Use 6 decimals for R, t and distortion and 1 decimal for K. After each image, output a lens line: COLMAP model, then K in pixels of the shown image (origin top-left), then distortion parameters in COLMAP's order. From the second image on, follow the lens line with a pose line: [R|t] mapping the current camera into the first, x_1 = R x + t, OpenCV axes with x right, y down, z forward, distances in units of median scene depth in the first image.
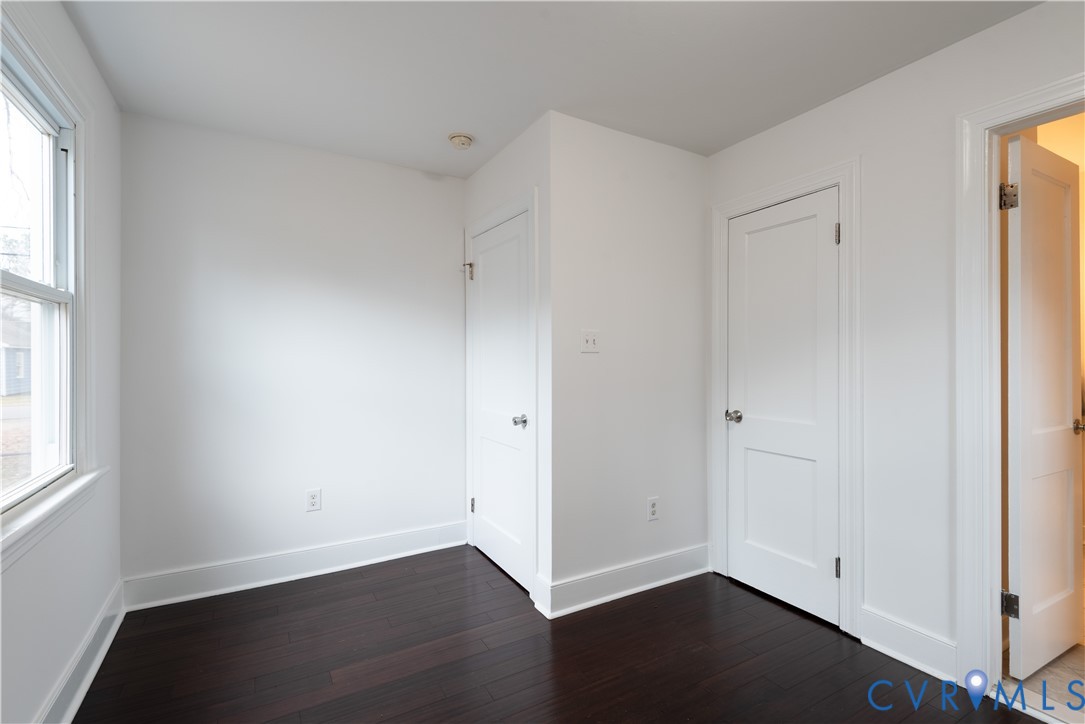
lens RADIAL K [[489.3, 0, 528.6], [0, 489.3, 357.1], [0, 0, 1]] dist [0.004001, -0.014278]
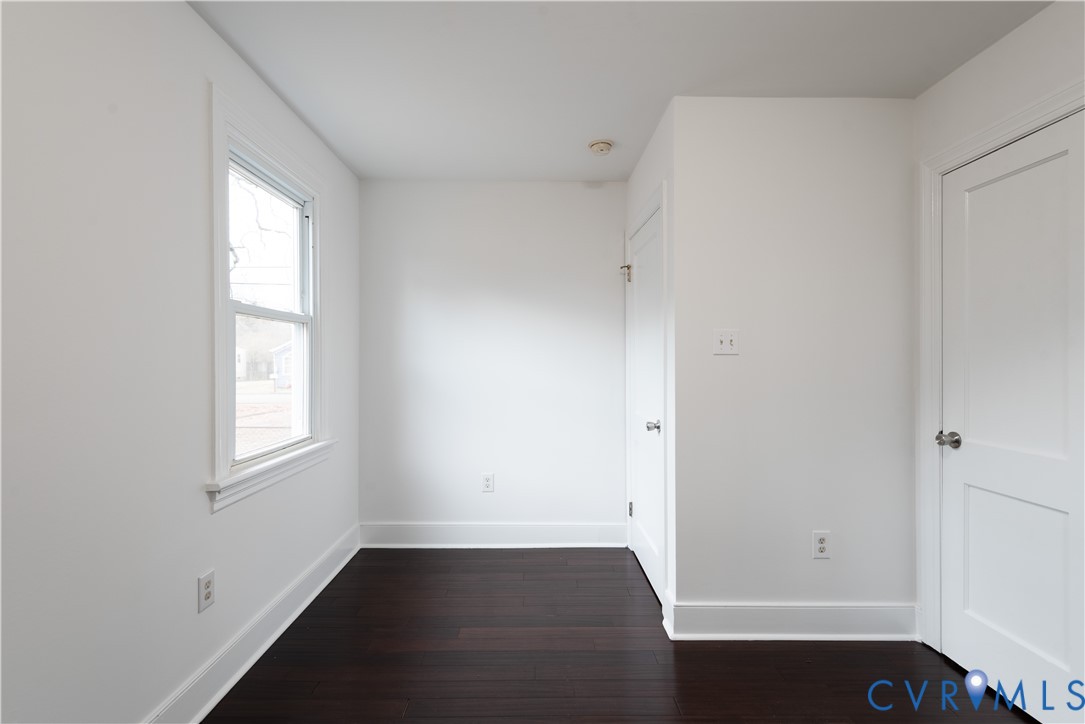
lens RADIAL K [[489.3, 0, 528.6], [0, 489.3, 357.1], [0, 0, 1]] dist [0.004001, -0.014278]
pose [[0.865472, -0.002553, -0.500951, 0.240908], [0.001192, 0.999995, -0.003037, -0.002612], [0.500956, 0.002031, 0.865470, 0.045331]]
